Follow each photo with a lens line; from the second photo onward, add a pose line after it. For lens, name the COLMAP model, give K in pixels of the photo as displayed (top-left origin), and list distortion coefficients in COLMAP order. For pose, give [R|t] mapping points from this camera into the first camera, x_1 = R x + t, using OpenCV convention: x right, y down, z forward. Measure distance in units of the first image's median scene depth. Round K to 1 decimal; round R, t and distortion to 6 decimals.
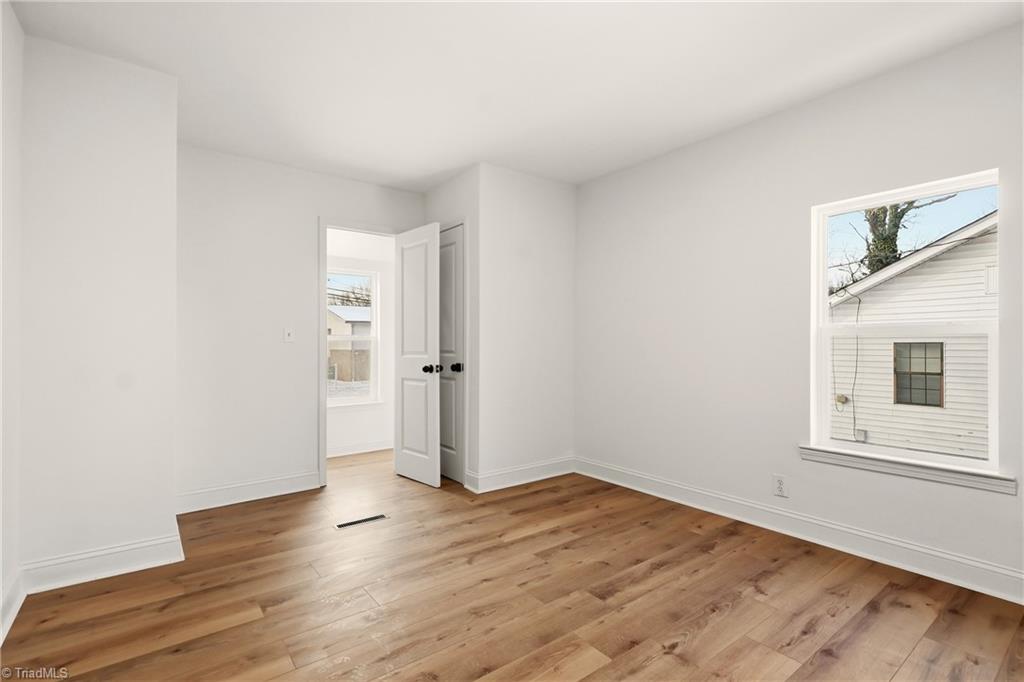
lens RADIAL K [[479.5, 0, 508.3], [0, 479.5, 343.0], [0, 0, 1]] dist [0.002405, 0.000321]
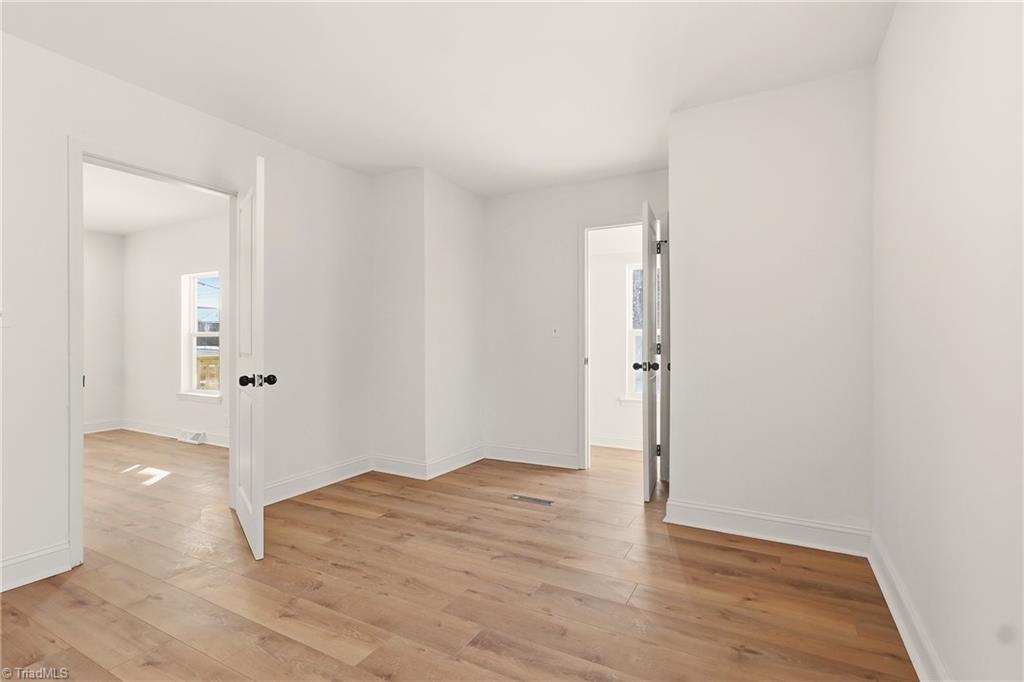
lens RADIAL K [[479.5, 0, 508.3], [0, 479.5, 343.0], [0, 0, 1]] dist [0.002405, 0.000321]
pose [[0.409794, 0.005765, -0.912160, 0.870518], [0.004828, 0.999952, 0.008489, -0.003351], [0.912165, -0.007883, 0.409747, 0.628740]]
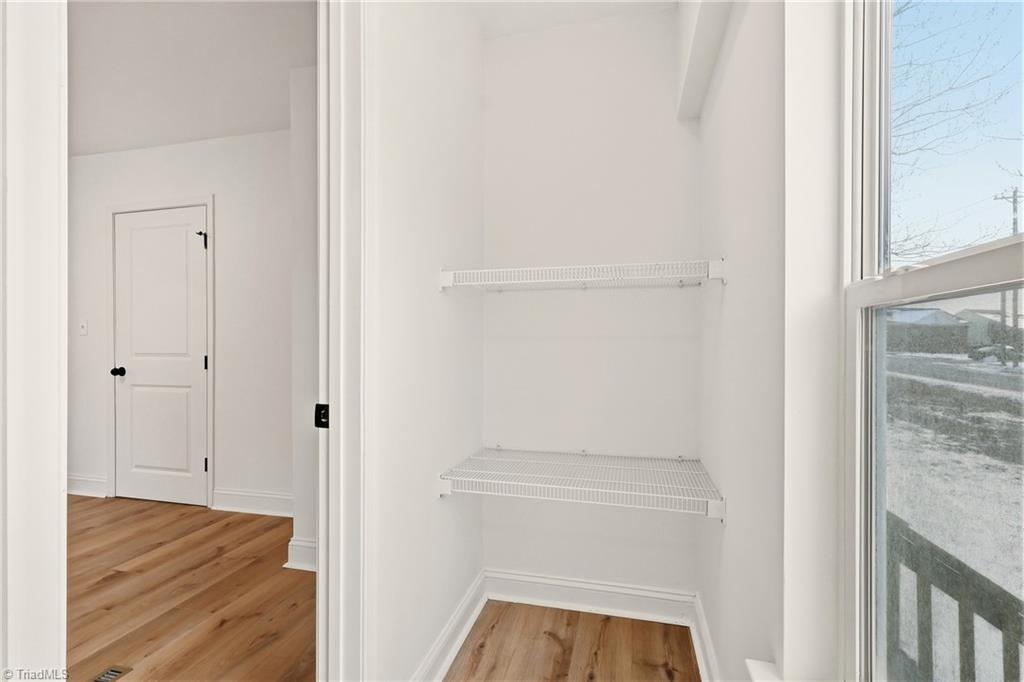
lens RADIAL K [[479.5, 0, 508.3], [0, 479.5, 343.0], [0, 0, 1]] dist [0.002405, 0.000321]
pose [[-0.789802, -0.000835, -0.613362, -0.456591], [0.004626, 0.999963, -0.007318, 0.017411], [0.613345, -0.008617, -0.789768, 2.091002]]
